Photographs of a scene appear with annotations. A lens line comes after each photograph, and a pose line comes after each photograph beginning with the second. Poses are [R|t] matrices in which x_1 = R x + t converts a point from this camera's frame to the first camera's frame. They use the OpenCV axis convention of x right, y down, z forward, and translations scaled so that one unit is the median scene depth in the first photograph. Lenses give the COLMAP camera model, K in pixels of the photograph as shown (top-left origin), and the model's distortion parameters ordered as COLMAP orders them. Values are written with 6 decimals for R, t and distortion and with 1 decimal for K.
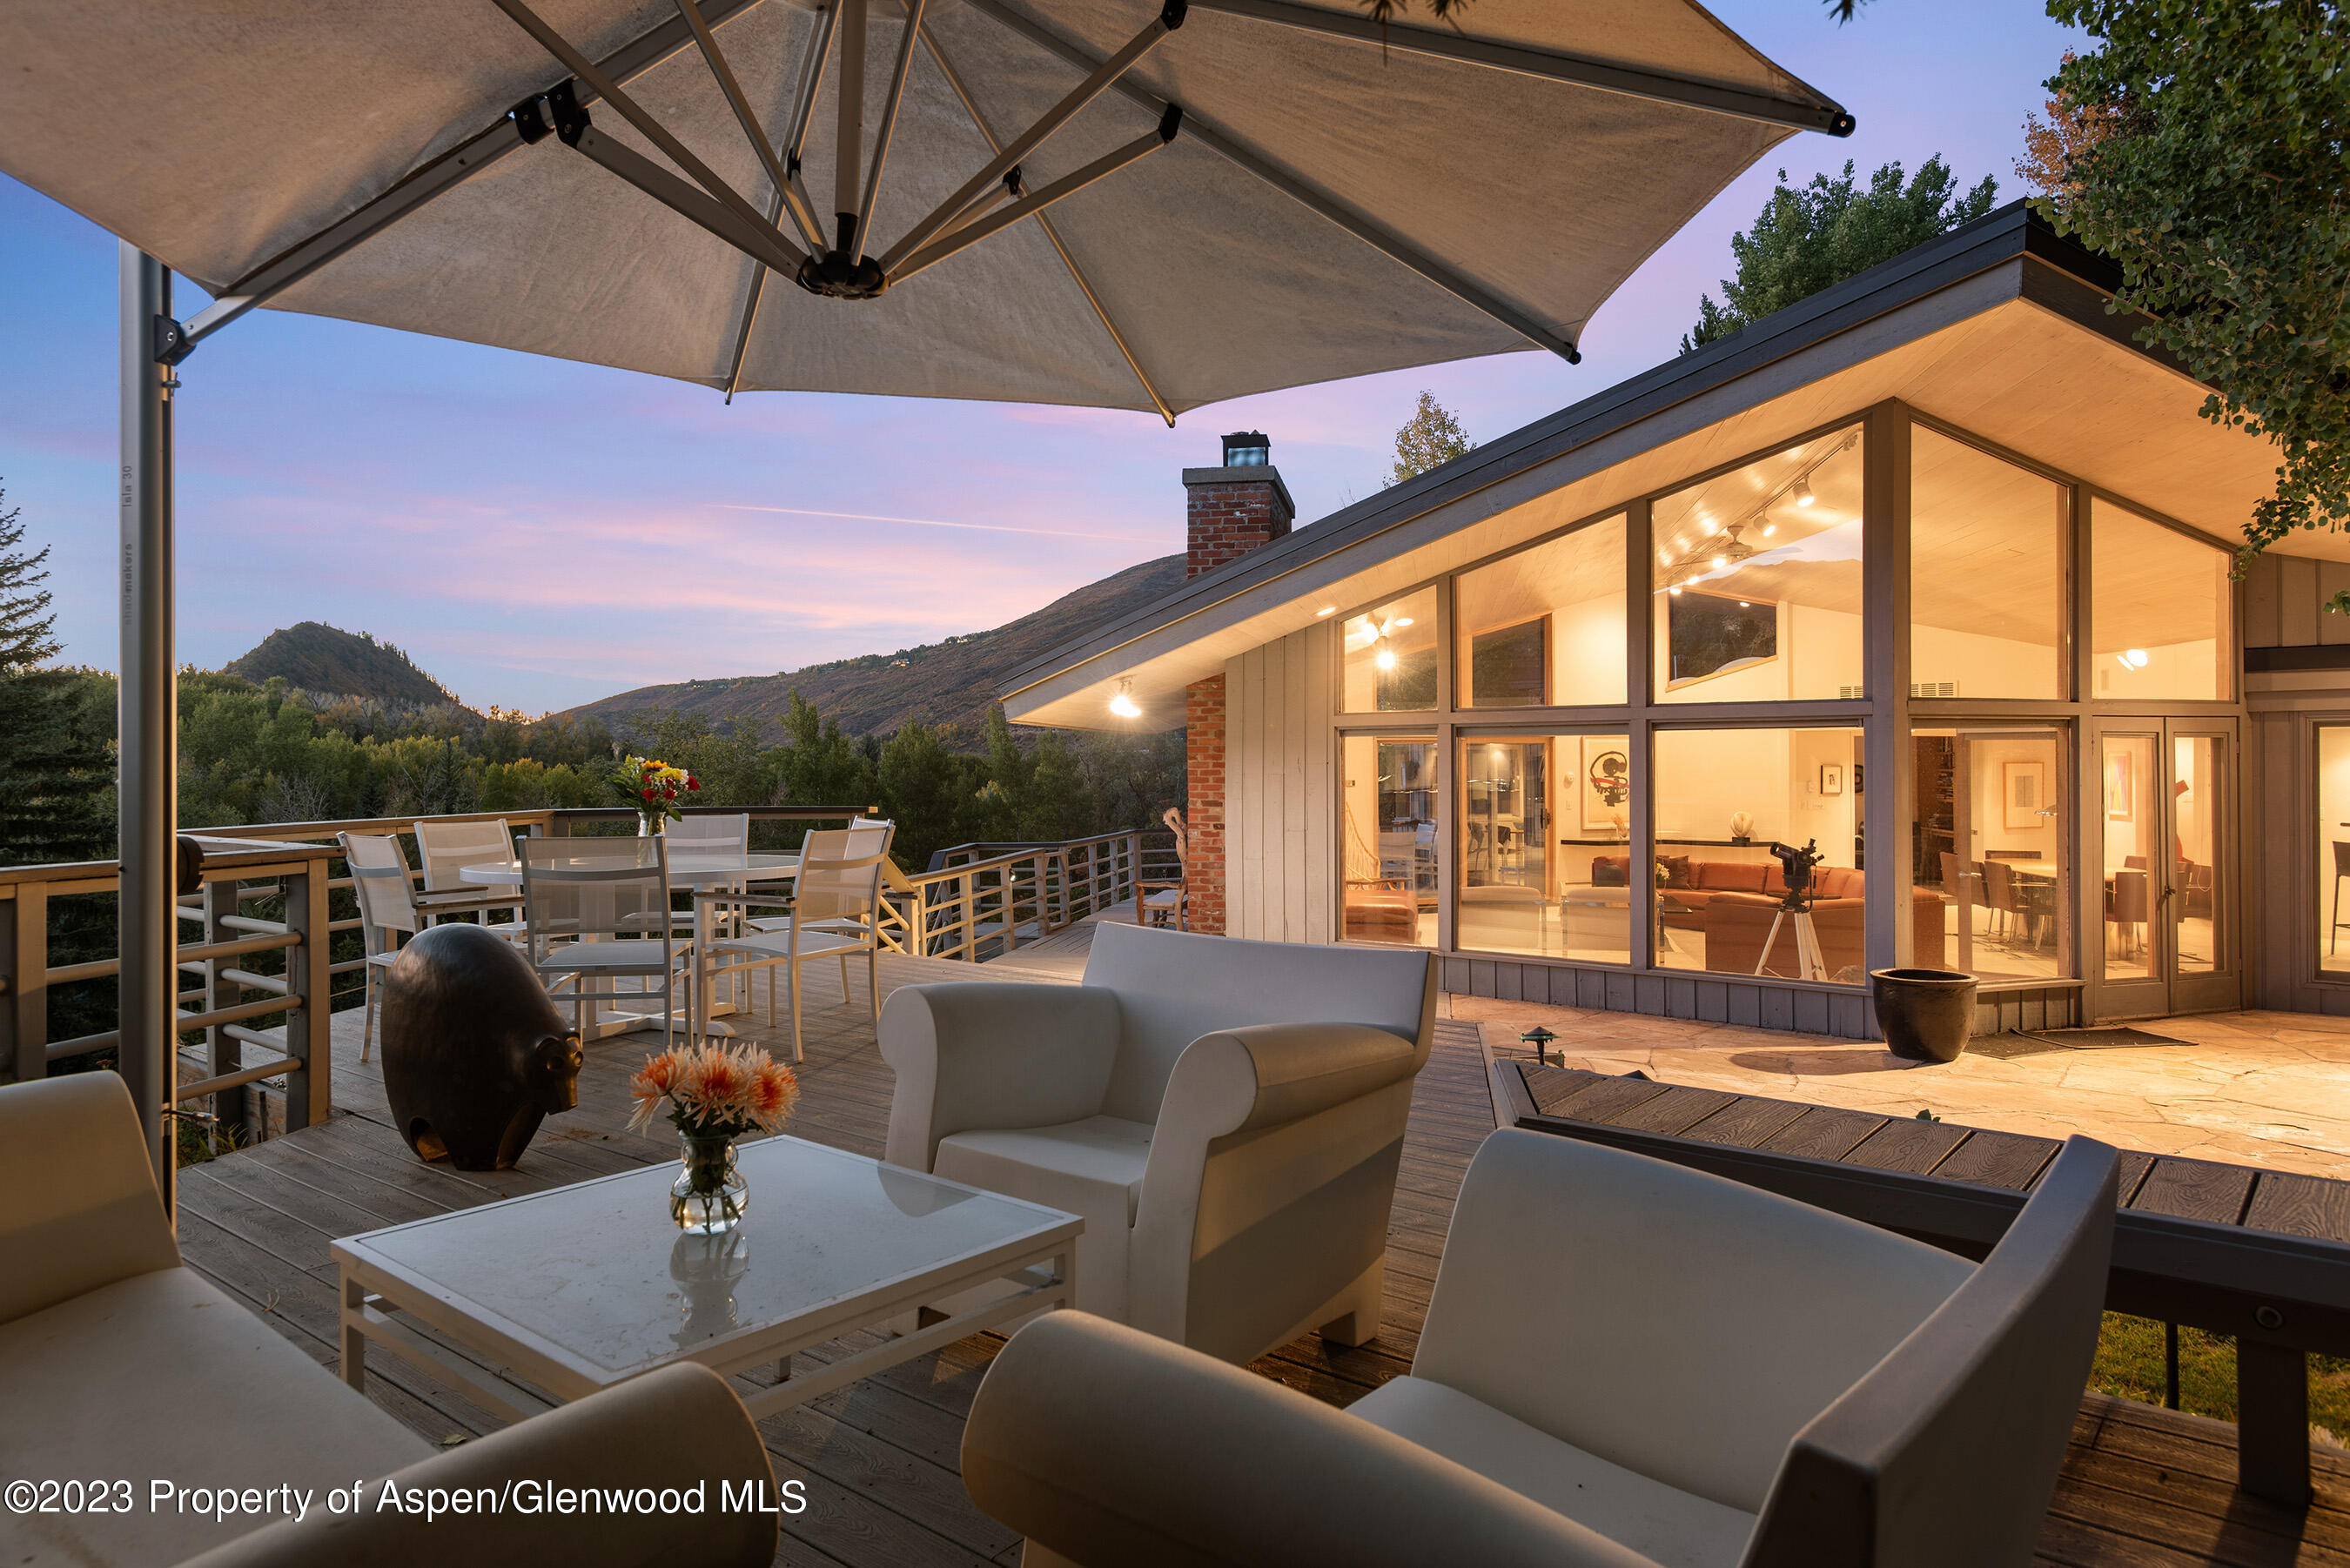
lens RADIAL K [[1468.1, 0, 1099.1], [0, 1468.1, 769.2], [0, 0, 1]] dist [0.020851, -0.004538]
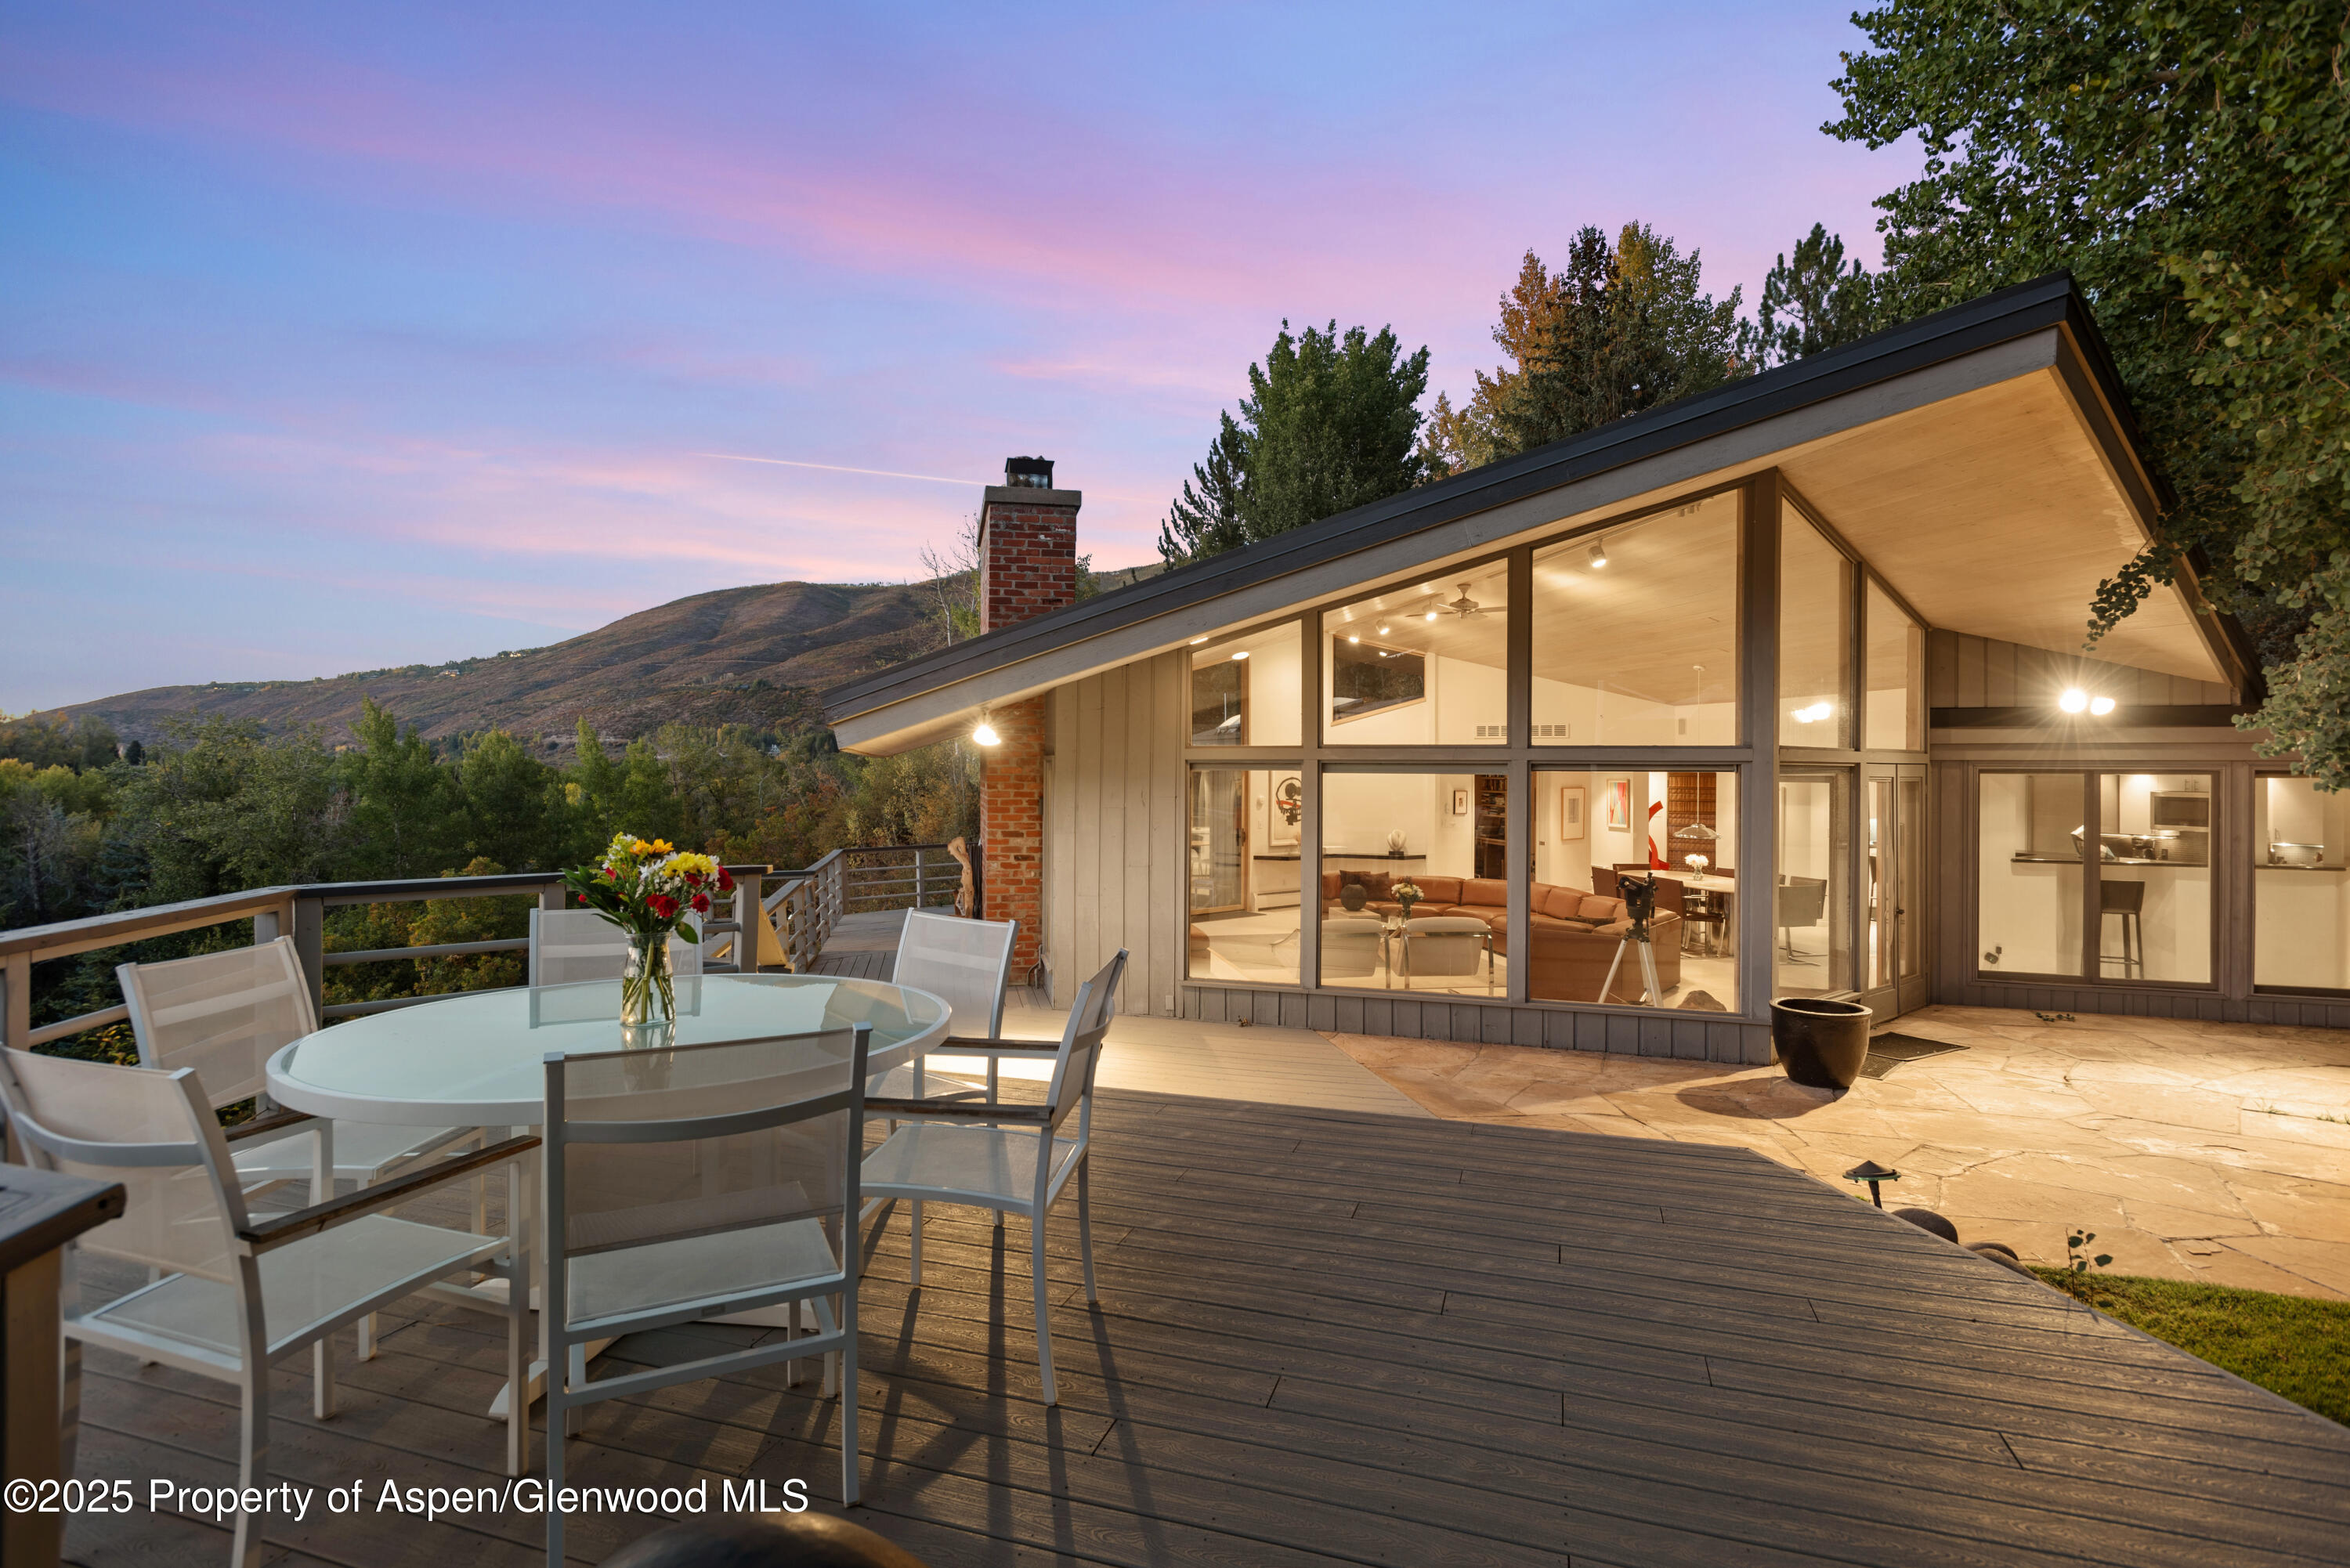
lens RADIAL K [[1188.6, 0, 1124.6], [0, 1188.6, 768.8], [0, 0, 1]] dist [0.009565, -0.005534]
pose [[0.927332, 0.008320, 0.374148, -0.116751], [-0.006561, 0.999961, -0.005973, -0.012254], [-0.374183, 0.003084, 0.927350, 0.193740]]
